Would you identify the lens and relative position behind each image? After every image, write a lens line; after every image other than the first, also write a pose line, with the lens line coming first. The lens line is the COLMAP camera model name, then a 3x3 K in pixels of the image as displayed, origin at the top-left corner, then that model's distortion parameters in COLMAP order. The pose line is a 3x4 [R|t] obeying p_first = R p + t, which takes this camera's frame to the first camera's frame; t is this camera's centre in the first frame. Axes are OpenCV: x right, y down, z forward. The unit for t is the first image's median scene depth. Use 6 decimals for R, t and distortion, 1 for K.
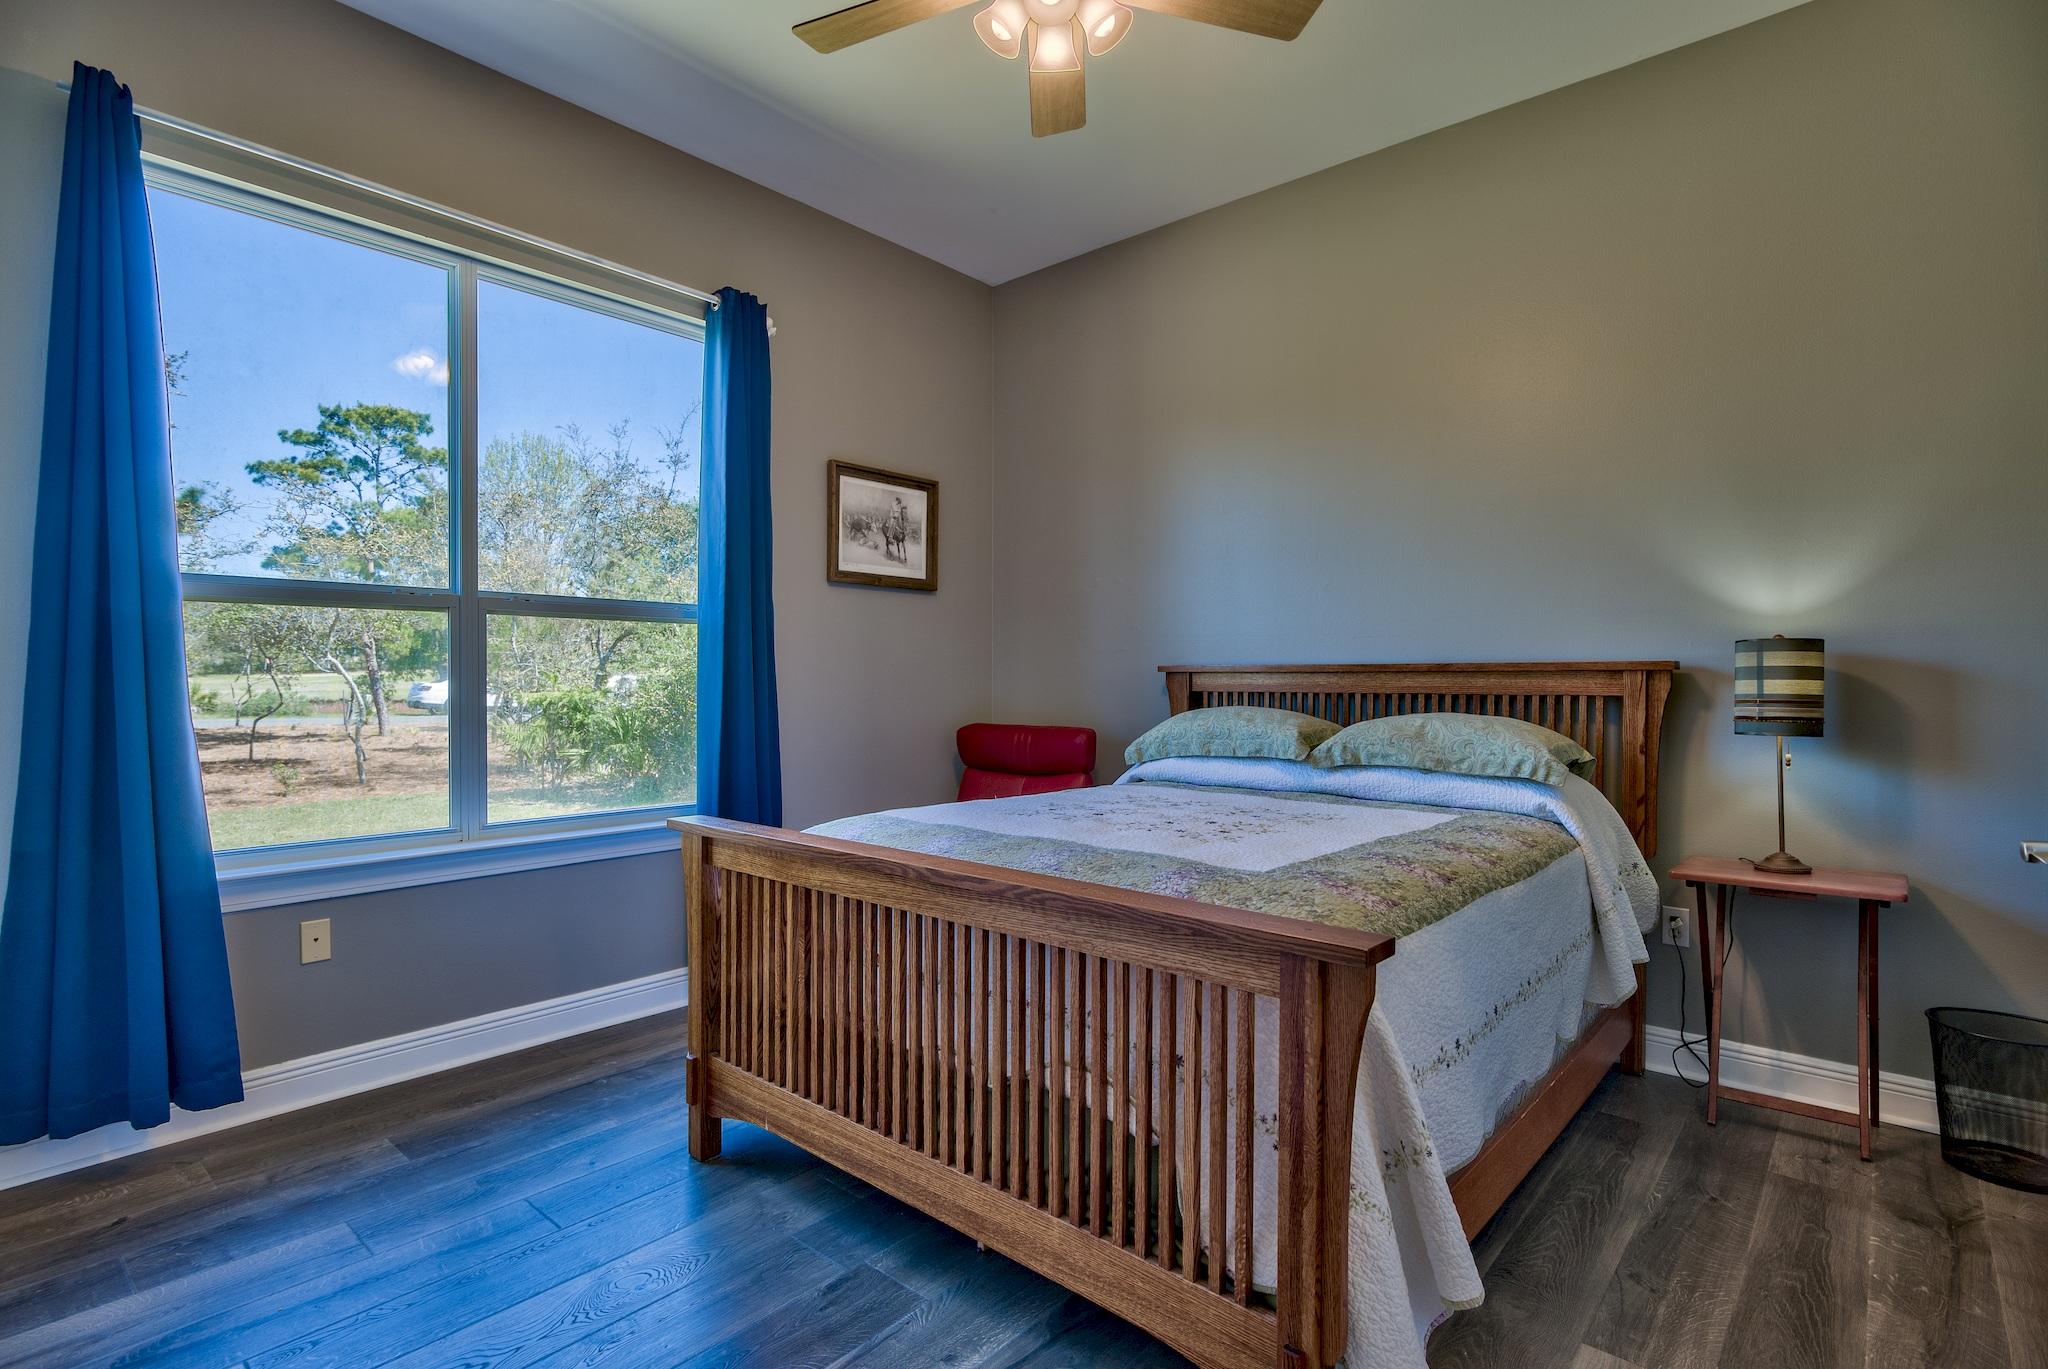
lens RADIAL K [[1019.0, 0, 1018.6], [0, 1019.0, 665.0], [0, 0, 1]] dist [-0.001123, -0.000180]
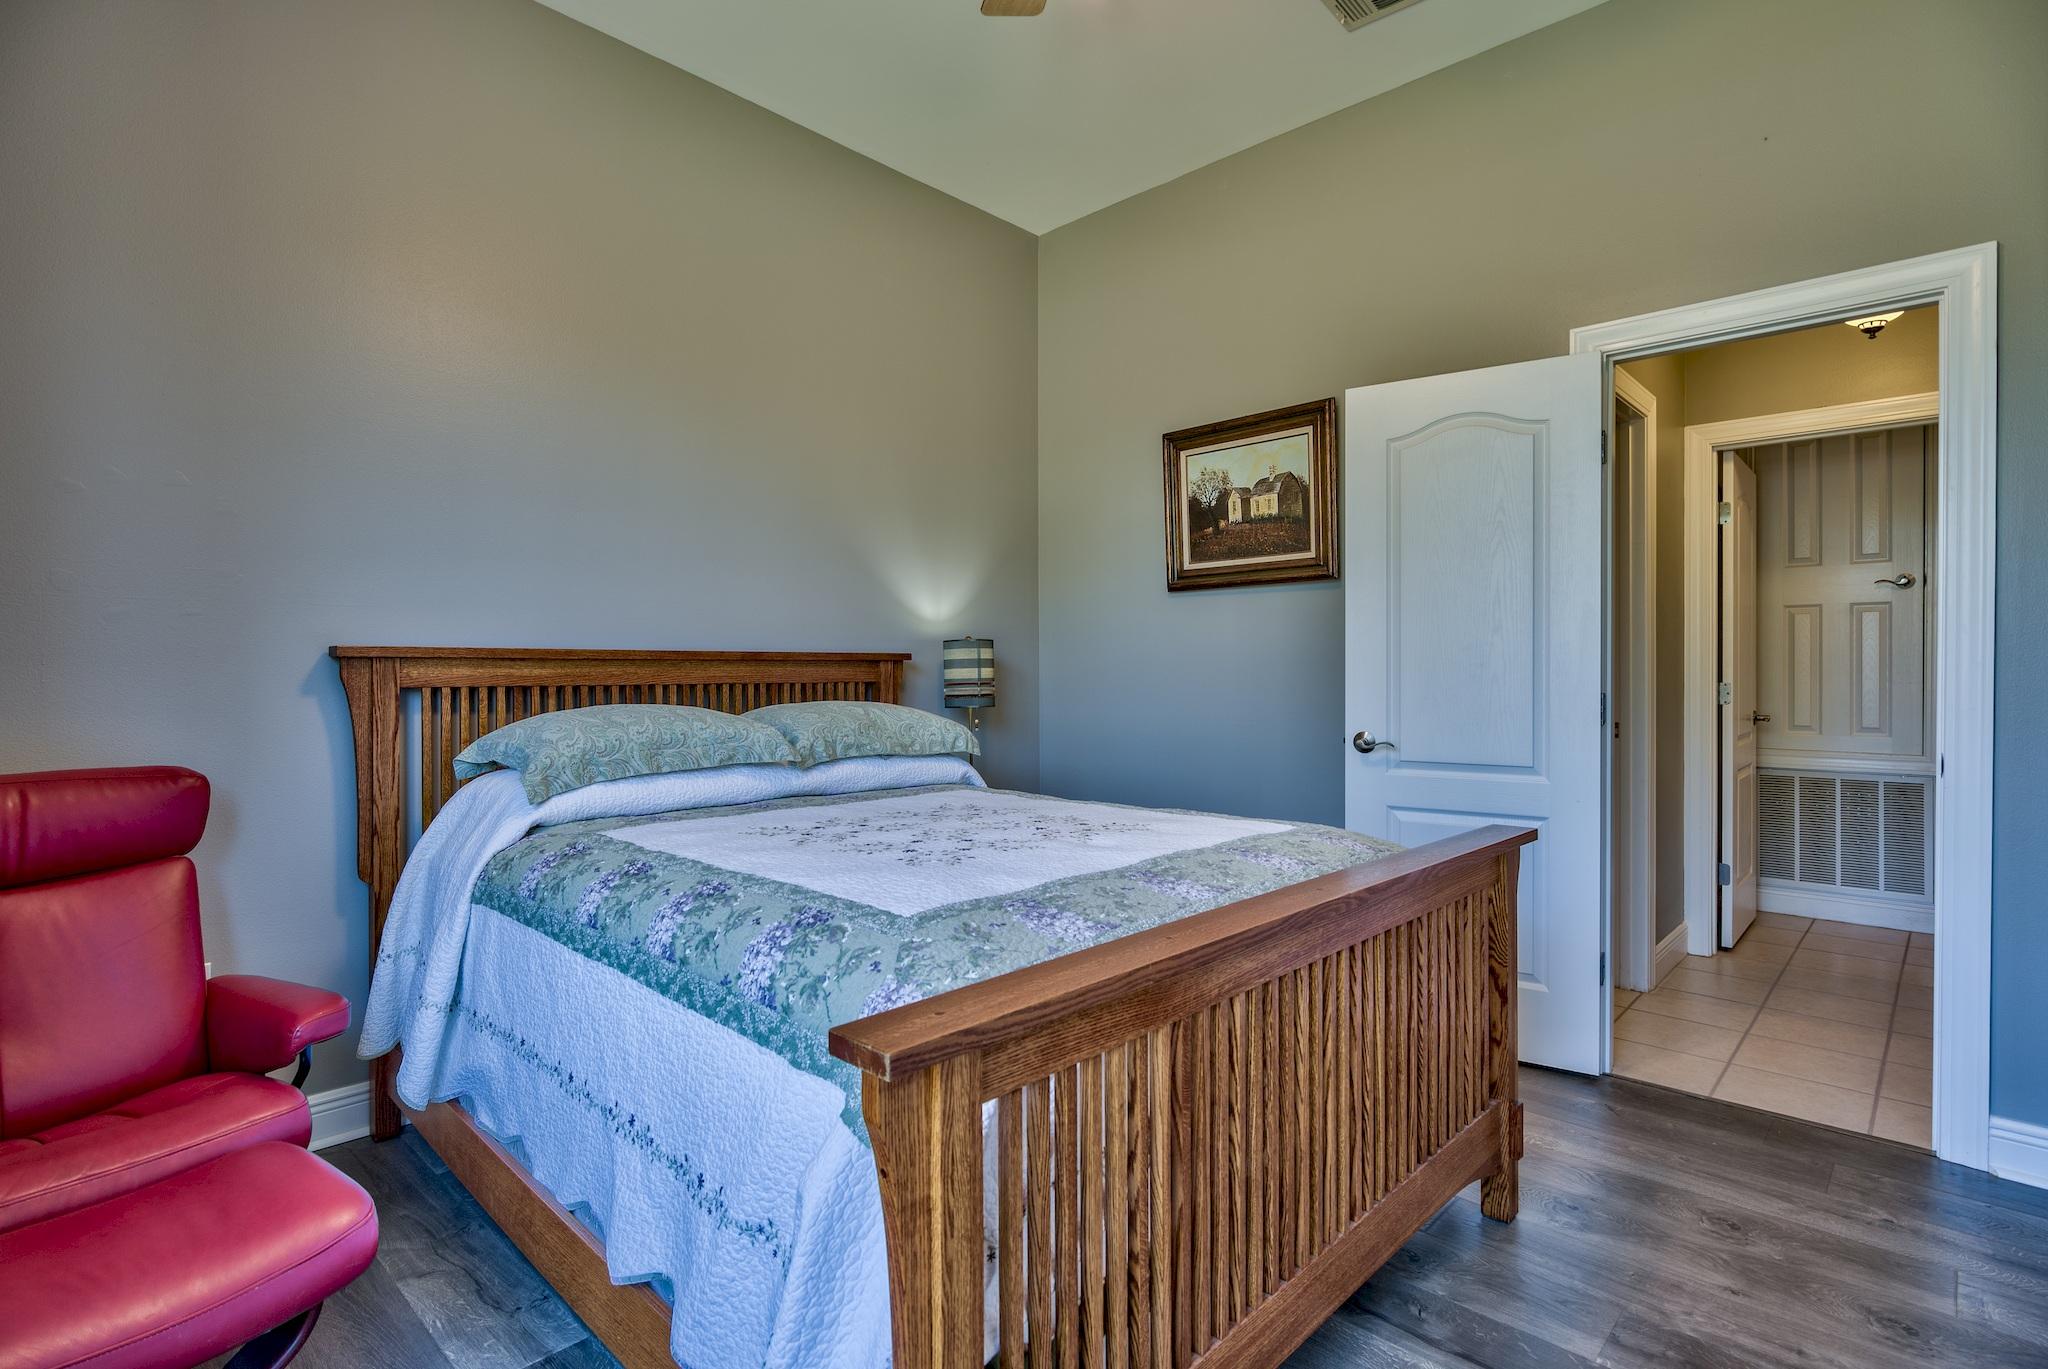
lens RADIAL K [[1019.0, 0, 1018.6], [0, 1019.0, 665.0], [0, 0, 1]] dist [-0.001123, -0.000180]
pose [[0.043872, 0.001101, 0.999037, -0.587209], [-0.013470, 0.999909, -0.000510, 0.009119], [-0.998946, -0.013434, 0.043883, 0.769000]]
